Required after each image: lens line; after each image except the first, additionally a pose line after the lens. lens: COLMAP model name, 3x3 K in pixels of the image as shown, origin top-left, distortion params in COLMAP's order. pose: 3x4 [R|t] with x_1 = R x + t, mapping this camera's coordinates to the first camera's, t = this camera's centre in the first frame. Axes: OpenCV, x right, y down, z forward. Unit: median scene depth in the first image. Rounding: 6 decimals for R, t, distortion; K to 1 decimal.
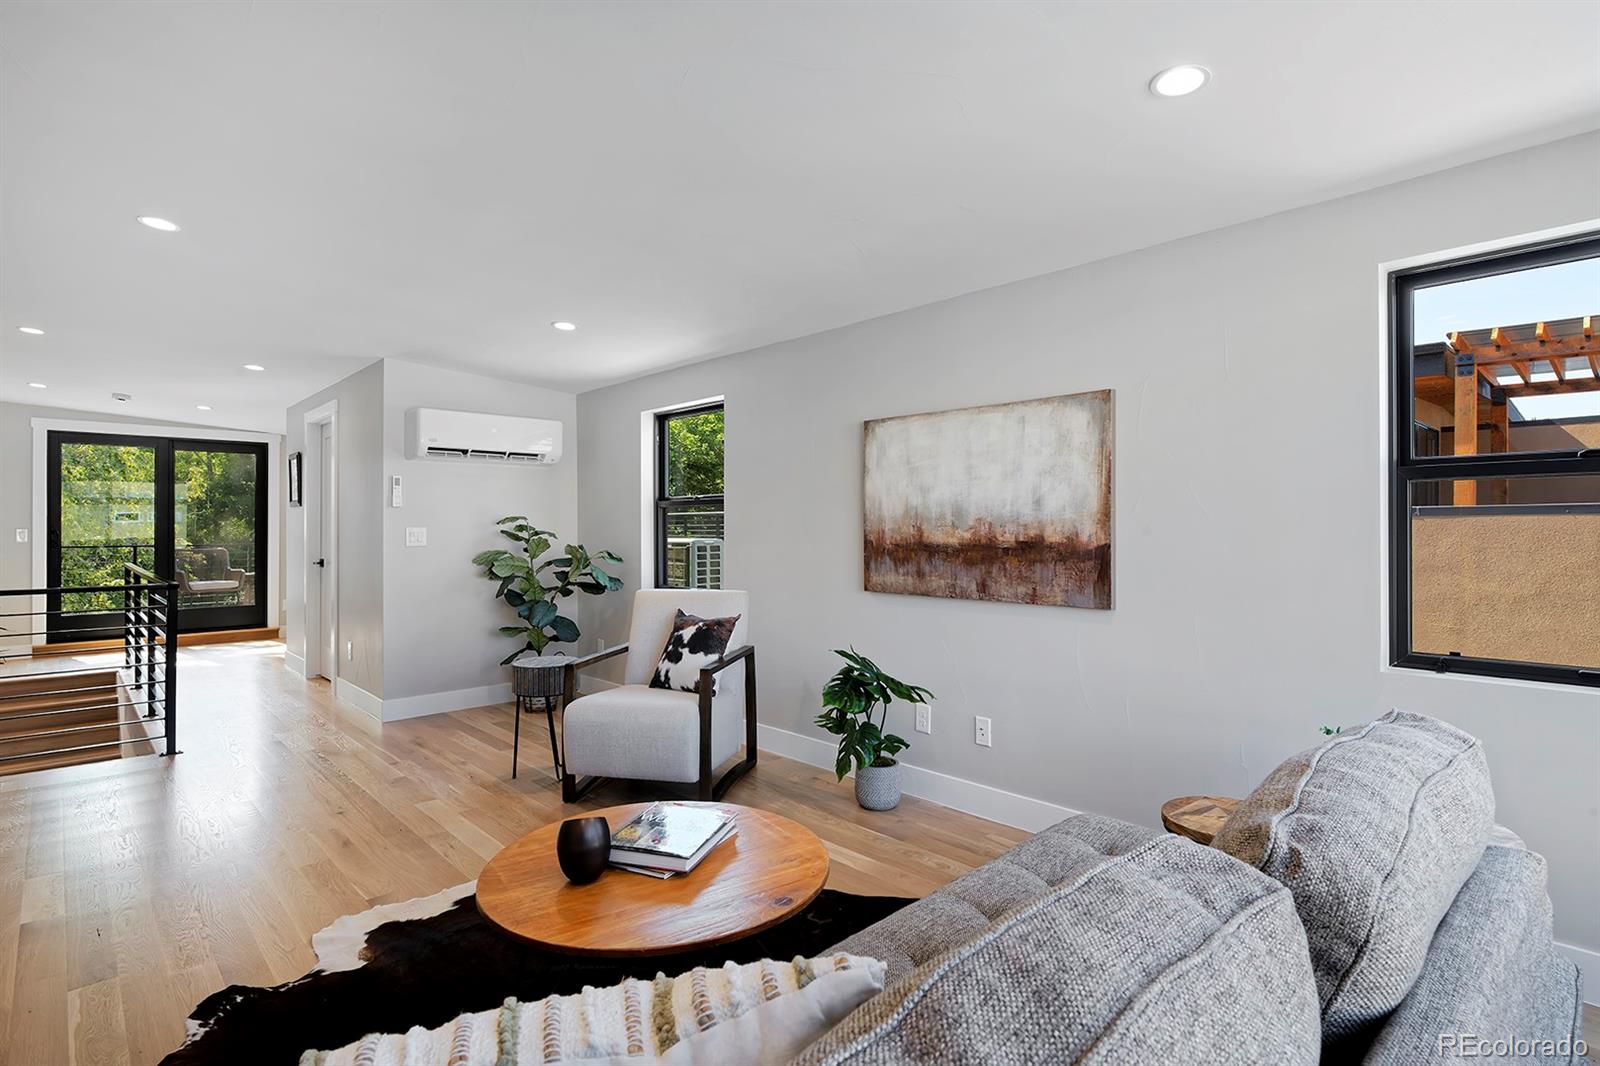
lens RADIAL K [[778.7, 0, 804.7], [0, 778.7, 525.0], [0, 0, 1]] dist [-0.016229, 0.000909]
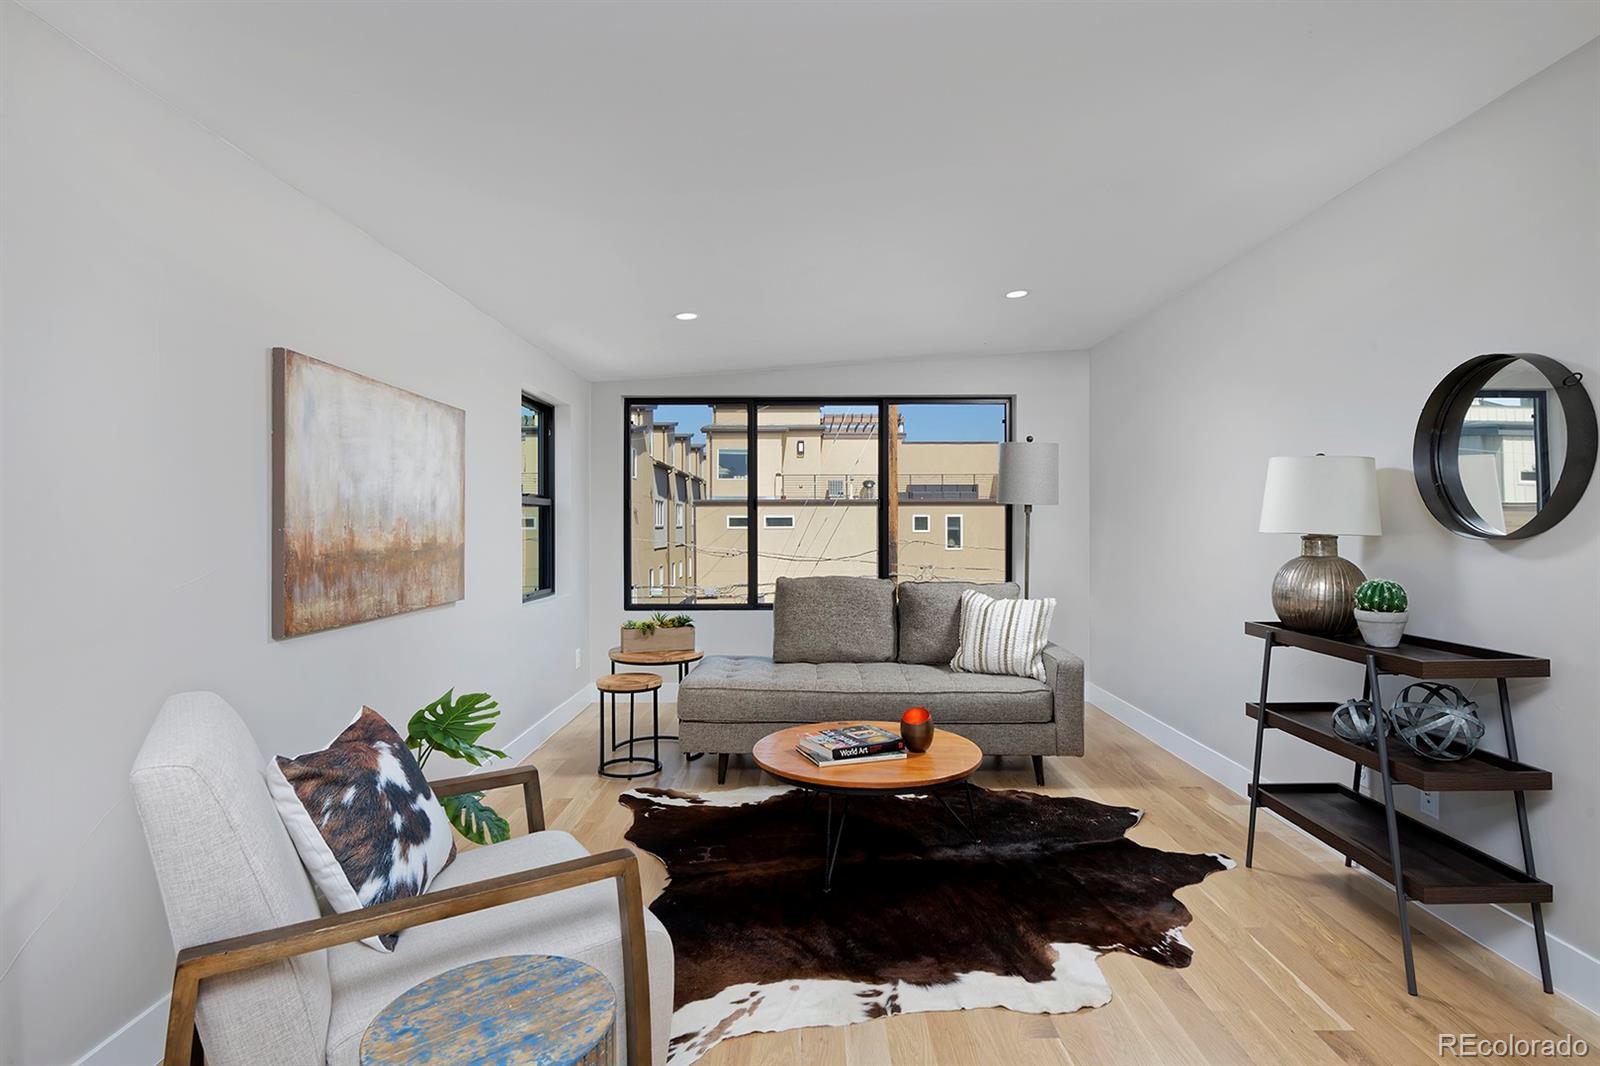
lens RADIAL K [[851.8, 0, 802.7], [0, 851.8, 531.1], [0, 0, 1]] dist [0.005691, 0.001332]
pose [[-0.721832, -0.000813, 0.692068, -0.702960], [0.001159, 0.999996, 0.002383, 0.003674], [-0.692067, 0.002522, -0.721828, 1.289079]]
